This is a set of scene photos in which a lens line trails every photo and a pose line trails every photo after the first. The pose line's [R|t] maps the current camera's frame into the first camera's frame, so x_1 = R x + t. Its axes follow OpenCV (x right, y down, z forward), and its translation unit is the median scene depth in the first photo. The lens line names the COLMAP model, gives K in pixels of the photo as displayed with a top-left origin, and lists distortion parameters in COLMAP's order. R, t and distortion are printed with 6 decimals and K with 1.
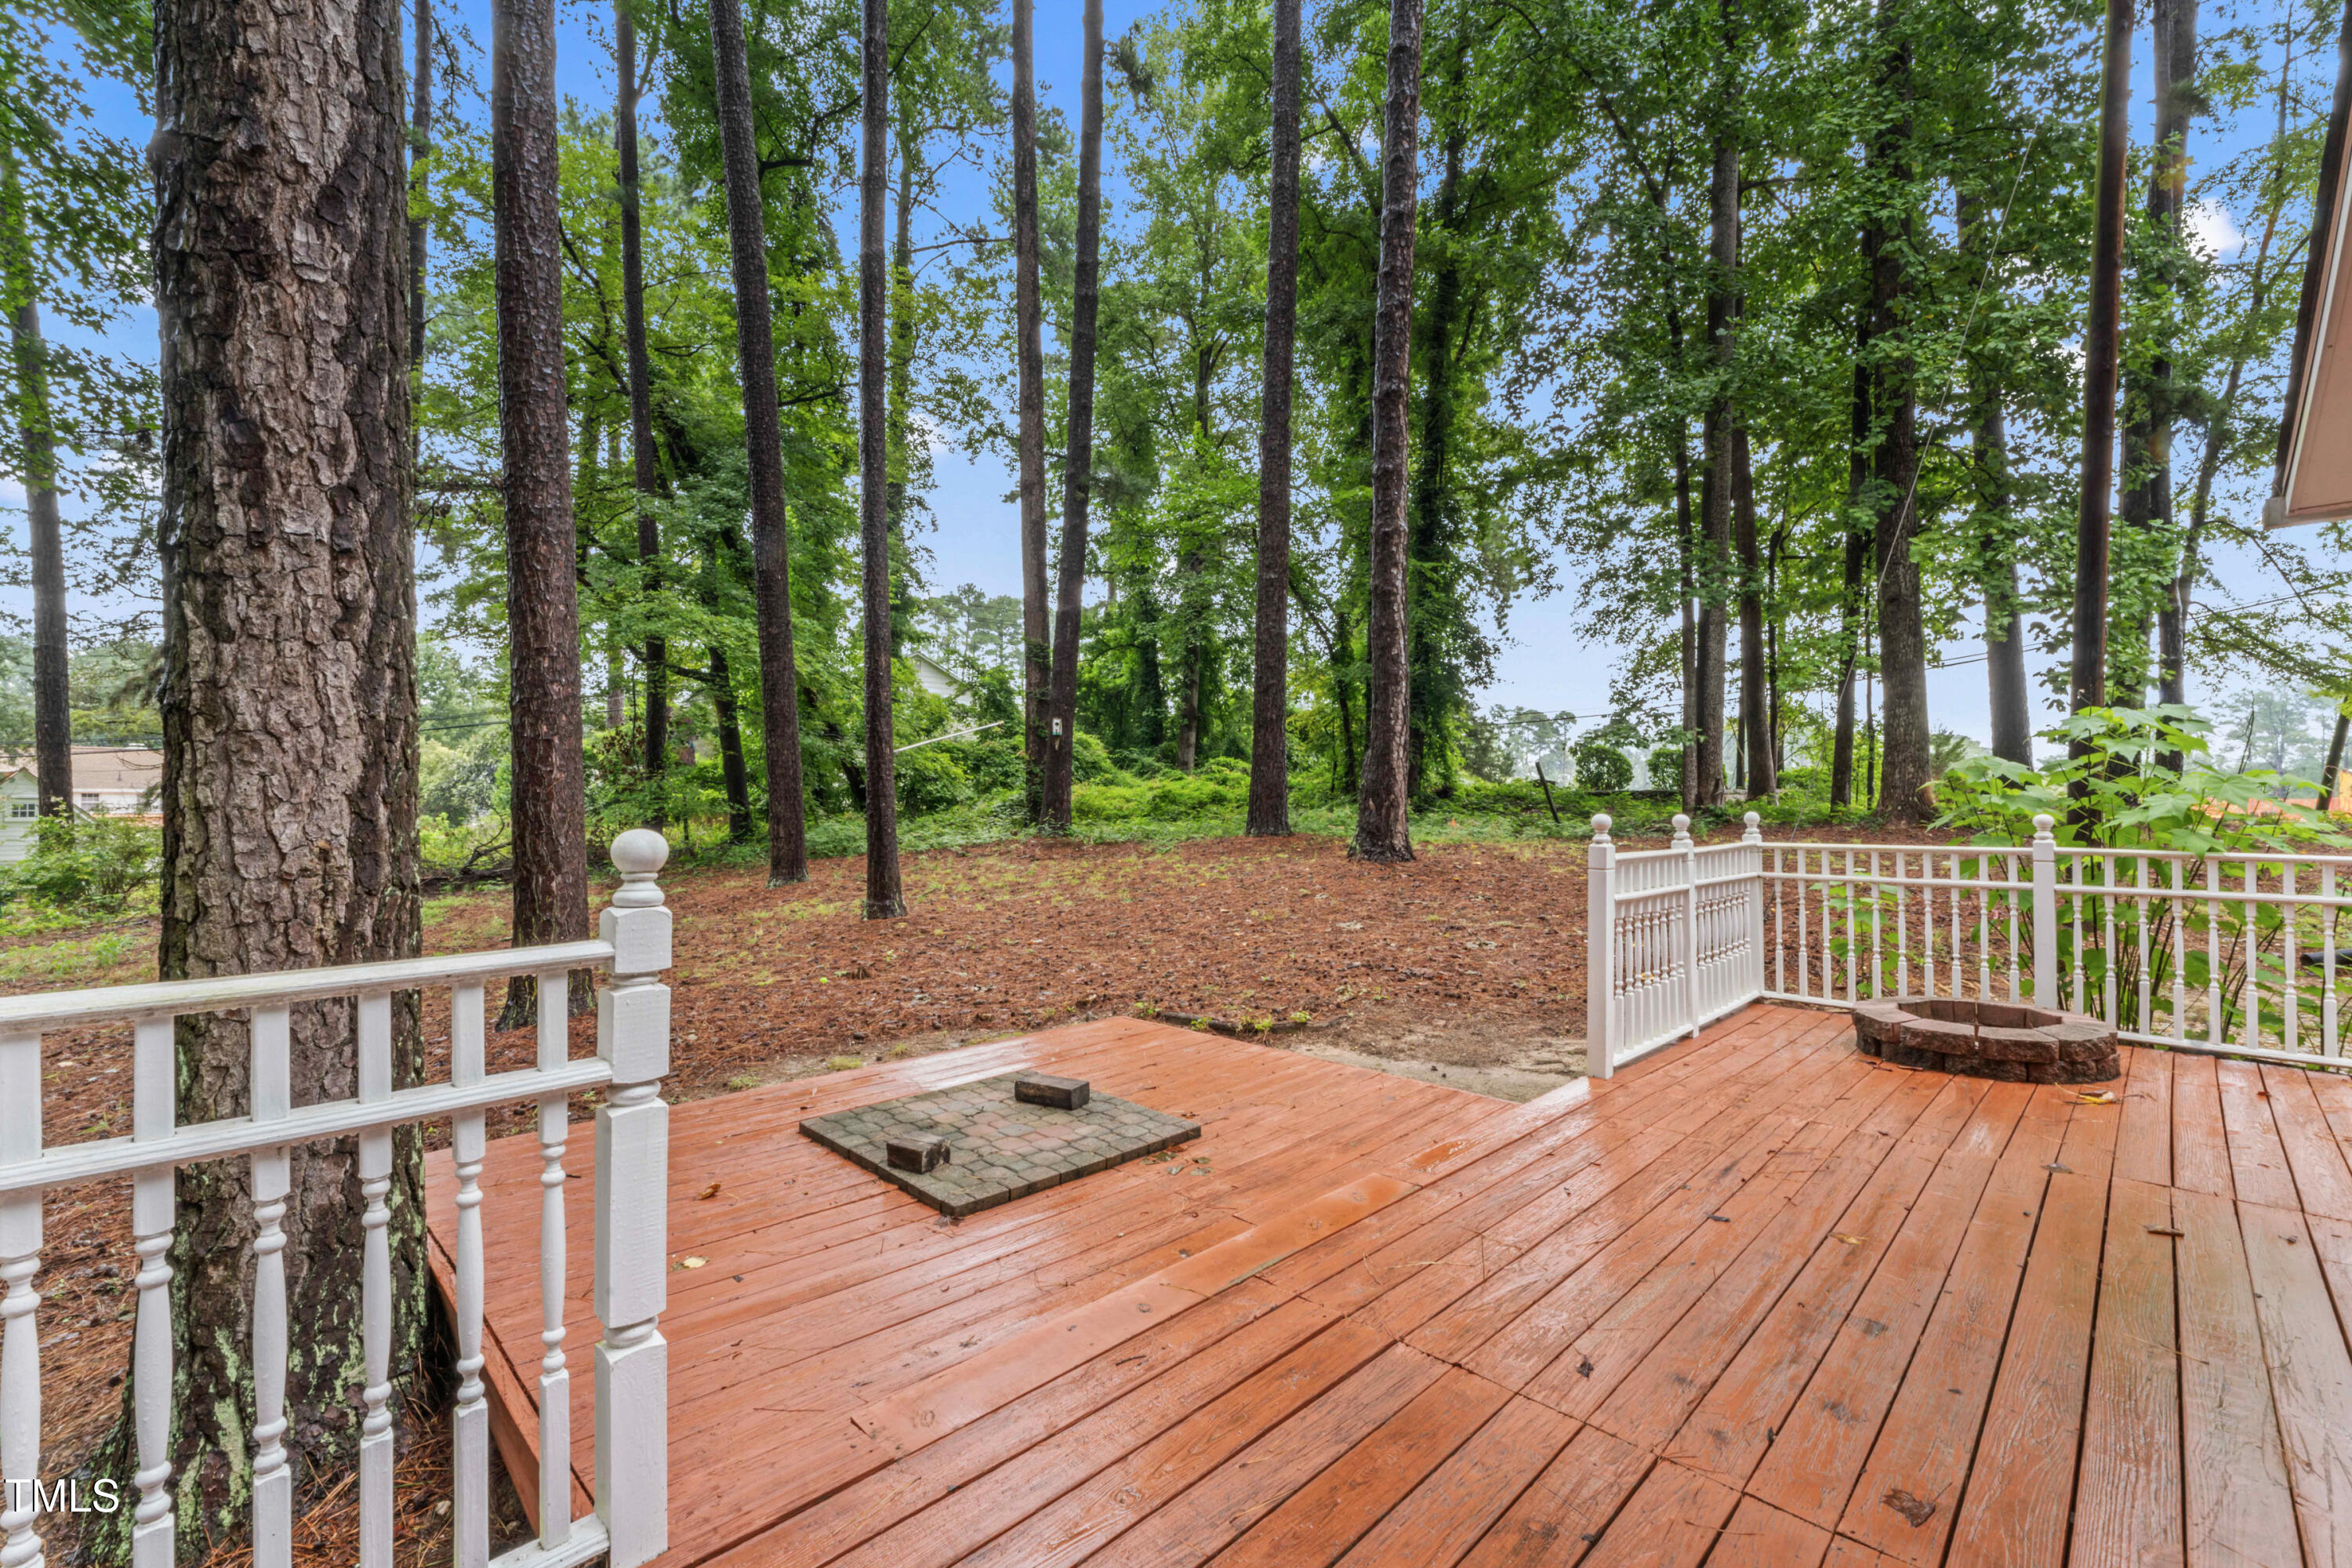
lens RADIAL K [[1013.1, 0, 1178.6], [0, 1013.1, 796.1], [0, 0, 1]] dist [-0.003159, 0.002313]
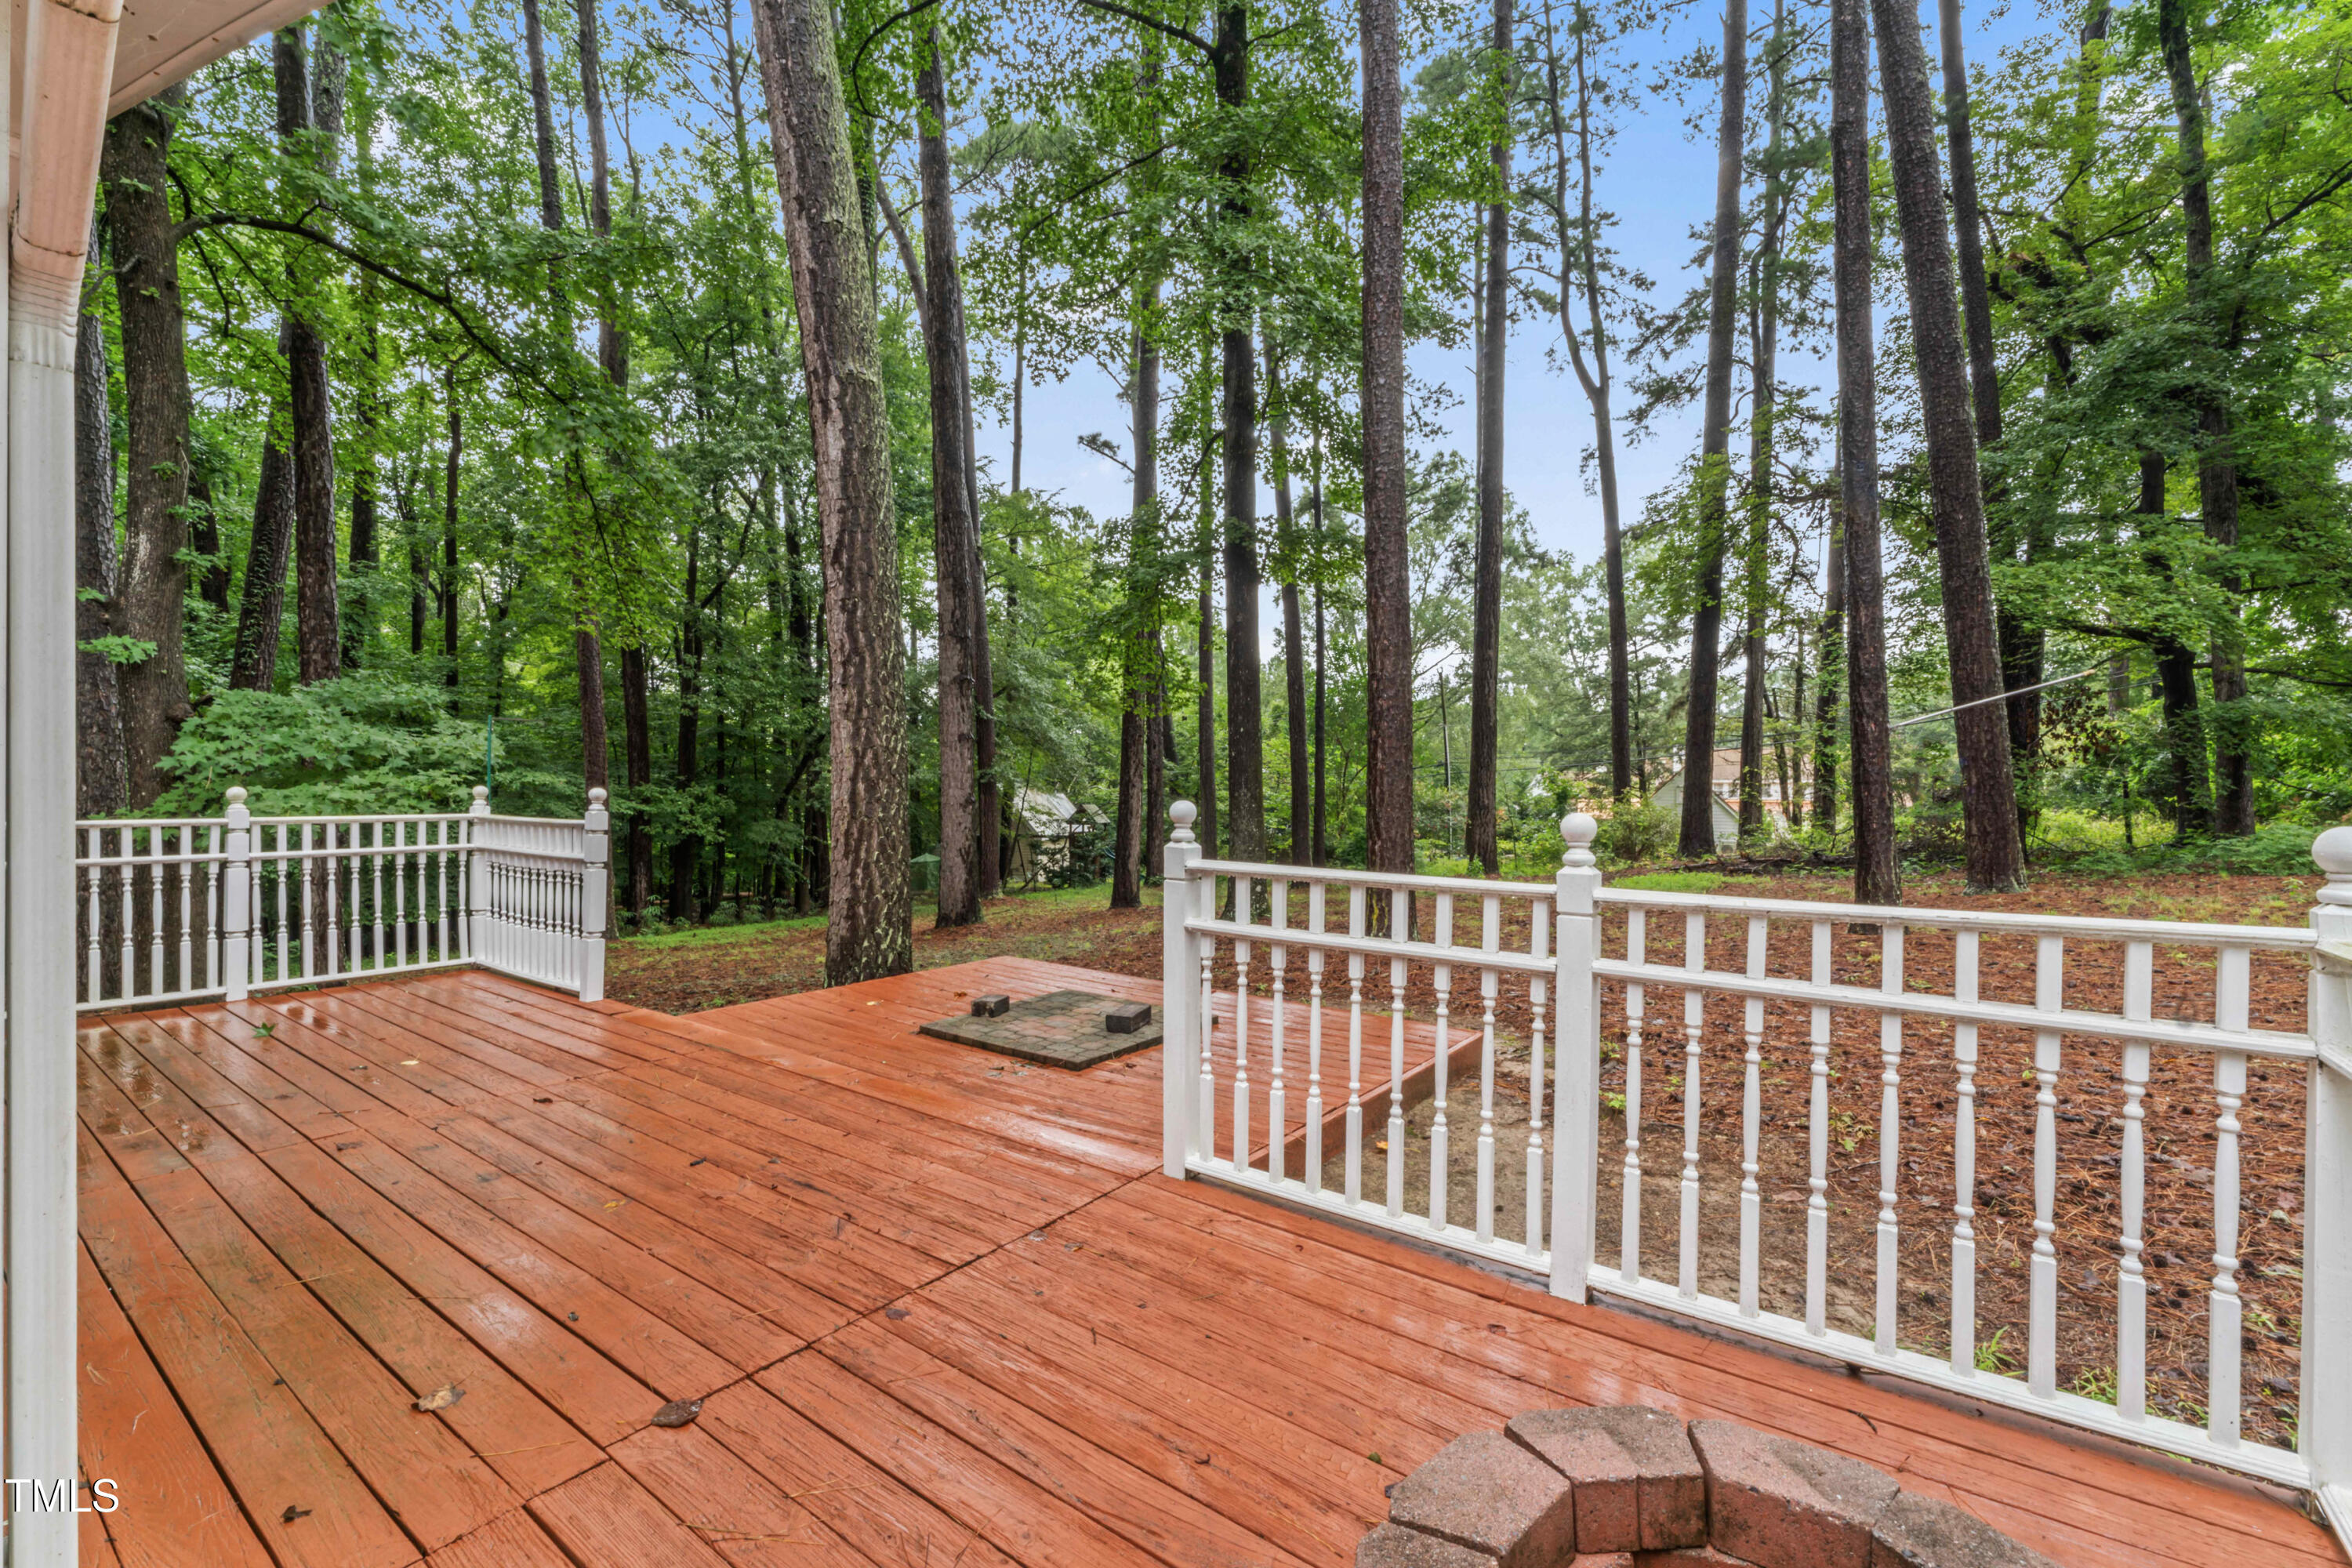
lens RADIAL K [[1013.1, 0, 1177.9], [0, 1013.1, 793.5], [0, 0, 1]] dist [-0.003159, 0.002313]
pose [[0.124551, 0.007458, -0.992185, 1.262145], [-0.000806, 0.999972, 0.007415, 0.012597], [0.992213, -0.000123, 0.124553, 1.041829]]
